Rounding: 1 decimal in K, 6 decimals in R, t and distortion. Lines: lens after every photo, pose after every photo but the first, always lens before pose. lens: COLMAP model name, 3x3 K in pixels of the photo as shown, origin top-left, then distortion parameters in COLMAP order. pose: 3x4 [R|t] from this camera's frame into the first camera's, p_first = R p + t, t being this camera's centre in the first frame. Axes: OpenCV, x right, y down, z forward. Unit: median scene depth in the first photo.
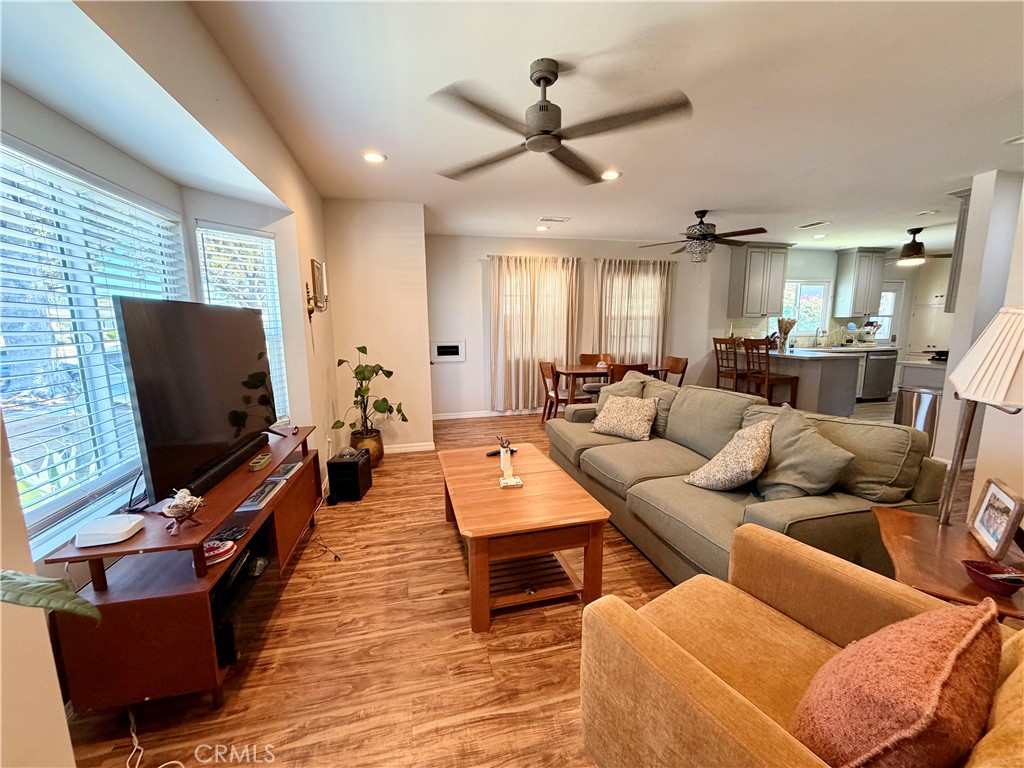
lens RADIAL K [[411.4, 0, 511.8], [0, 411.4, 386.2], [0, 0, 1]] dist [0.002850, 0.000508]
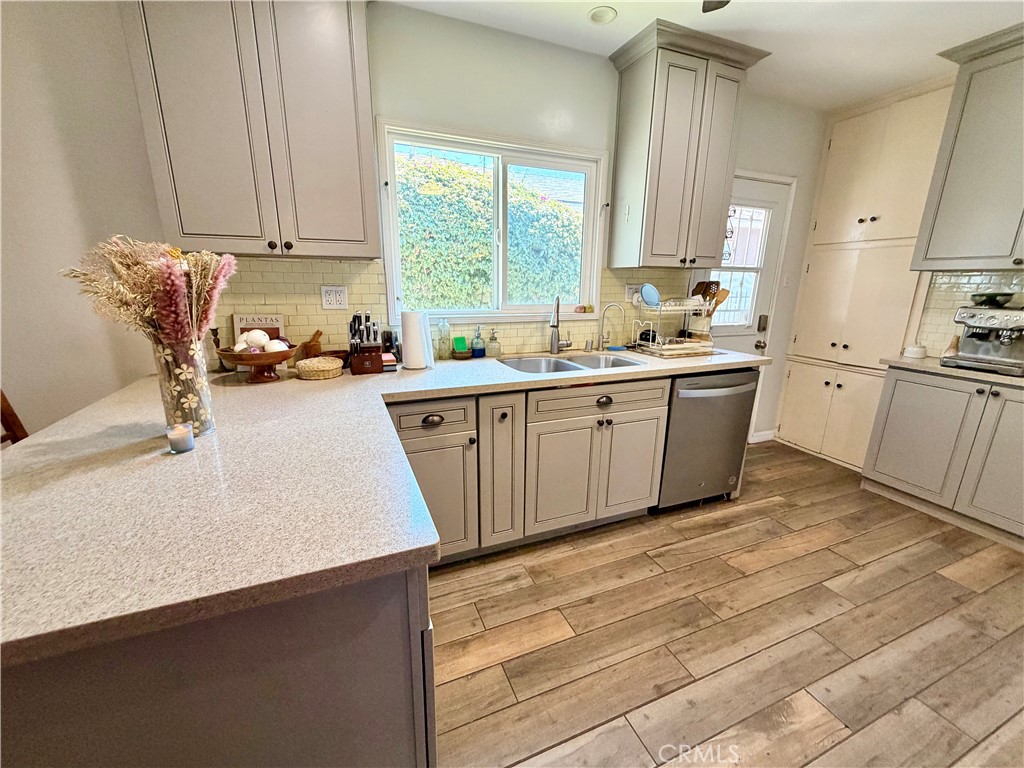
lens RADIAL K [[411.4, 0, 510.8], [0, 411.4, 384.0], [0, 0, 1]] dist [0.002850, 0.000508]
pose [[0.986150, -0.015276, 0.165153, 0.638720], [-0.000600, 0.995414, 0.095658, -0.101312], [-0.165857, -0.094432, 0.981618, 0.660911]]
